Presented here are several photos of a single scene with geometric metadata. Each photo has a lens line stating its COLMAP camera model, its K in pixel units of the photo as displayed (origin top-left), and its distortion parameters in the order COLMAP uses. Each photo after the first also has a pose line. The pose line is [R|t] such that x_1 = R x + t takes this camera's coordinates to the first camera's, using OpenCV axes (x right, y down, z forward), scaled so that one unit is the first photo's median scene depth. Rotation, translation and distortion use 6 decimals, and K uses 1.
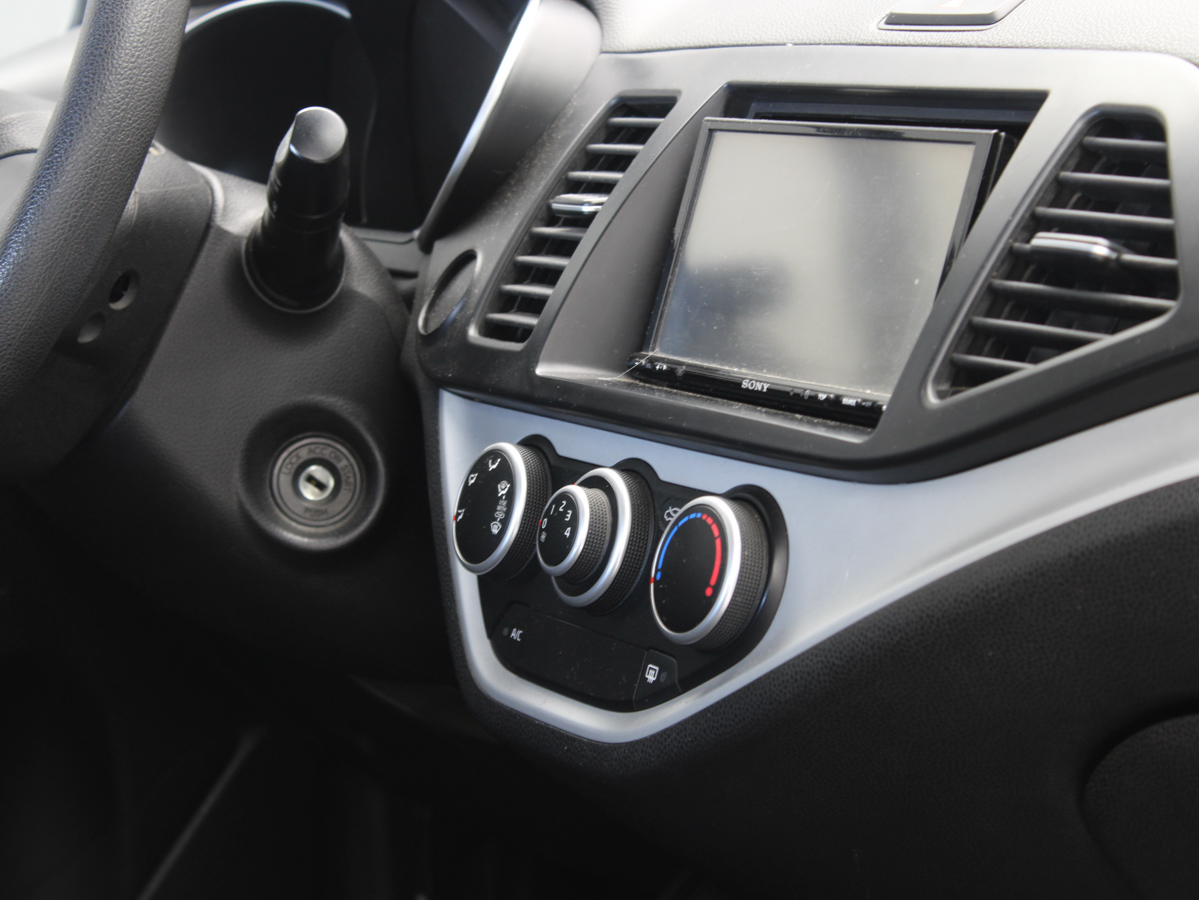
lens RADIAL K [[3174.6, 0, 599.5], [0, 3174.6, 450.0], [0, 0, 1]] dist [0.059779, 0.135171]
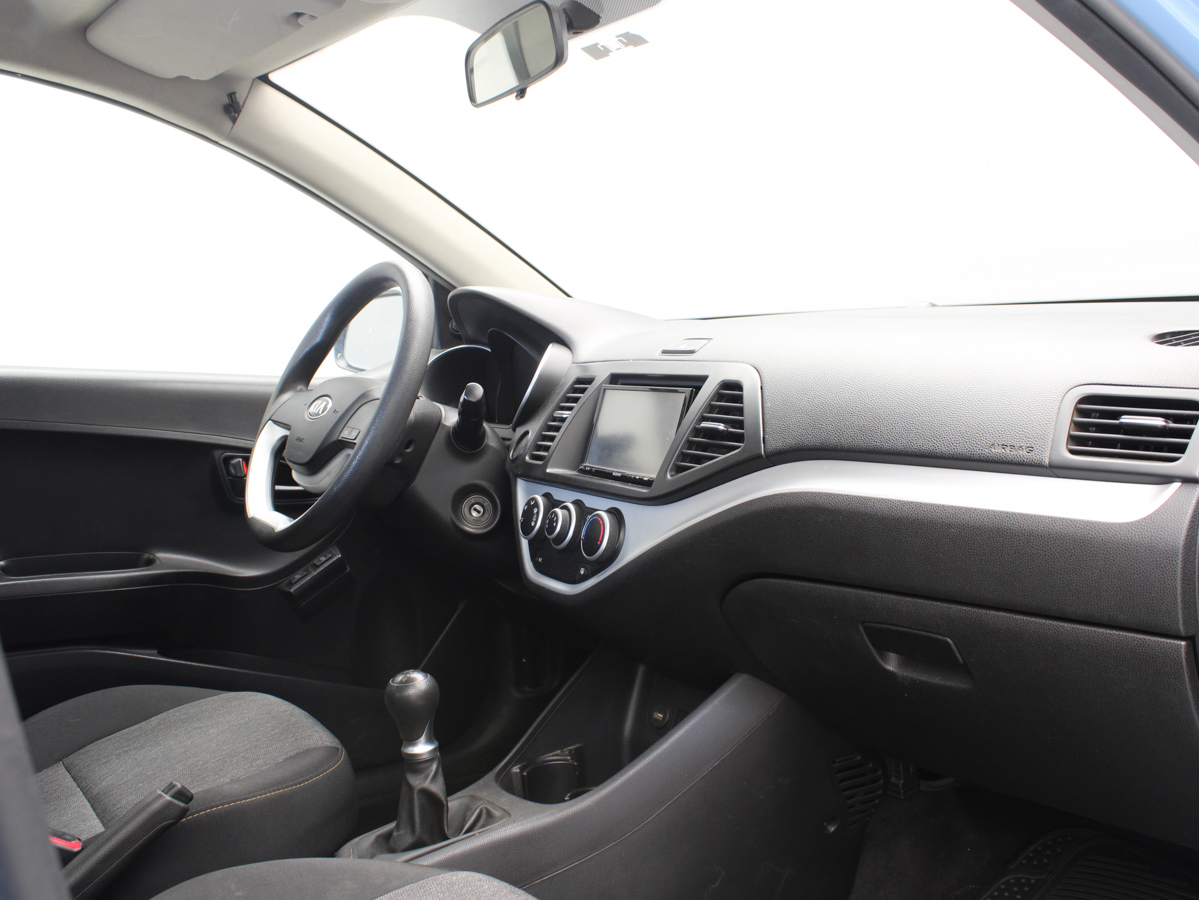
lens RADIAL K [[1193.8, 0, 599.5], [0, 1193.8, 450.0], [0, 0, 1]] dist [-0.173951, 0.156573]
pose [[0.999884, -0.010294, -0.011193, 0.042410], [0.009739, 0.998771, -0.048606, 0.010468], [0.011680, 0.048491, 0.998755, -0.111978]]
